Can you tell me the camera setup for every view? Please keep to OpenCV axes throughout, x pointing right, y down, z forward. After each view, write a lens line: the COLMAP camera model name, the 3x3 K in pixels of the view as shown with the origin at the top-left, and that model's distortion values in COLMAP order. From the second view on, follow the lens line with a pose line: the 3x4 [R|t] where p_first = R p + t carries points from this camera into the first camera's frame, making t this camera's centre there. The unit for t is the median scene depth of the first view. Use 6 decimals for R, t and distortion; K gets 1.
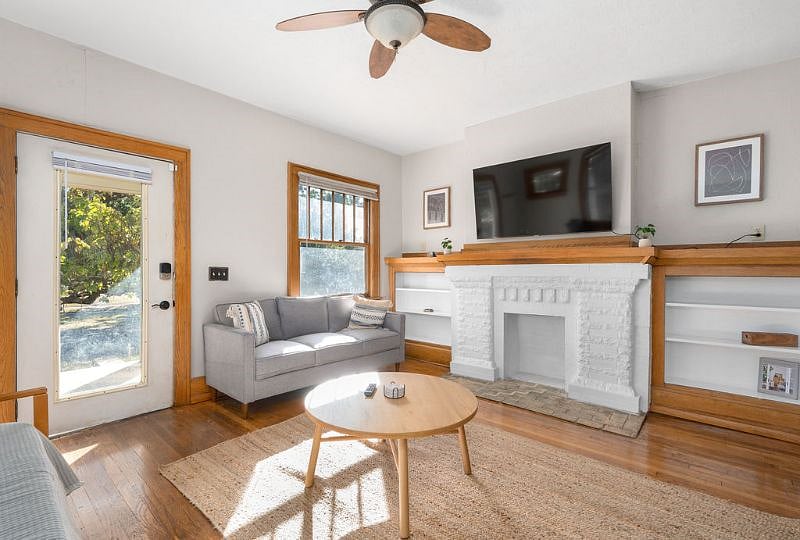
lens RADIAL K [[371.7, 0, 399.4], [0, 371.7, 275.0], [0, 0, 1]] dist [-0.002902, -0.000108]
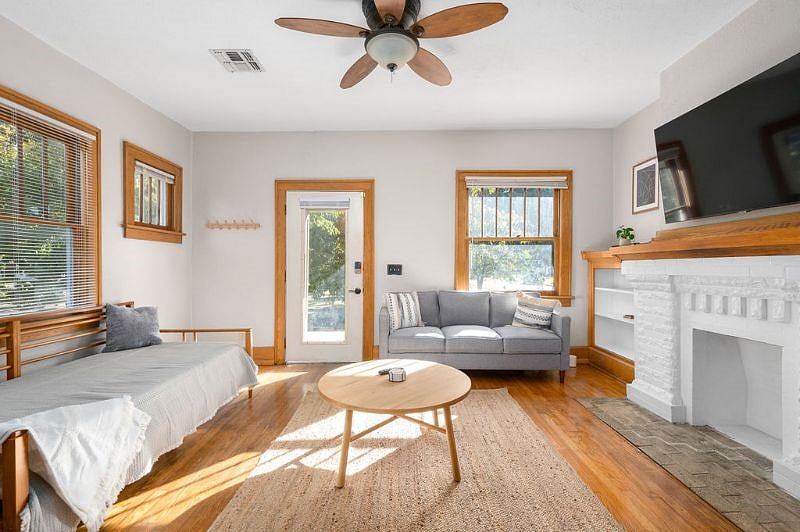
lens RADIAL K [[367.7, 0, 403.3], [0, 367.7, 271.2], [0, 0, 1]] dist [-0.004699, -0.000414]
pose [[0.659678, 0.008687, -0.751498, 0.430780], [-0.006709, 0.999961, 0.005670, -0.004213], [0.751519, 0.001301, 0.659711, 0.148225]]
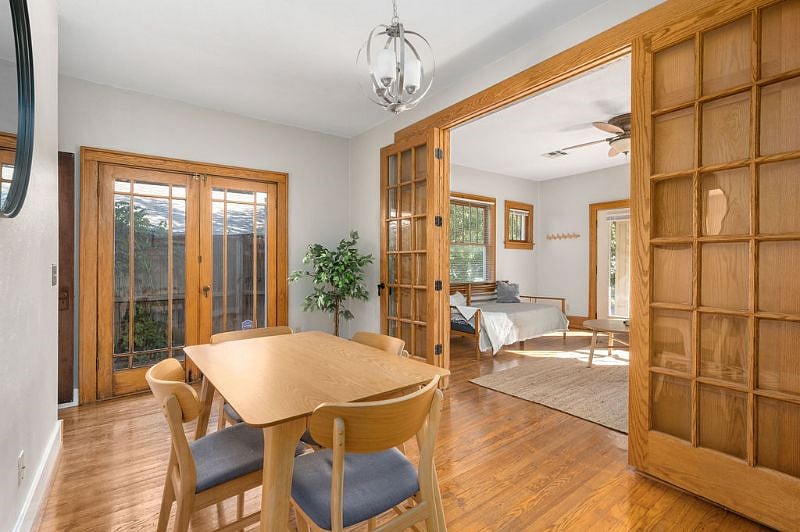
lens RADIAL K [[367.7, 0, 401.1], [0, 367.7, 265.7], [0, 0, 1]] dist [-0.004699, -0.000414]
pose [[-0.207734, 0.010018, -0.978134, 1.193110], [-0.005991, 0.999916, 0.011514, -0.010209], [0.978167, 0.008251, -0.207657, 0.102810]]
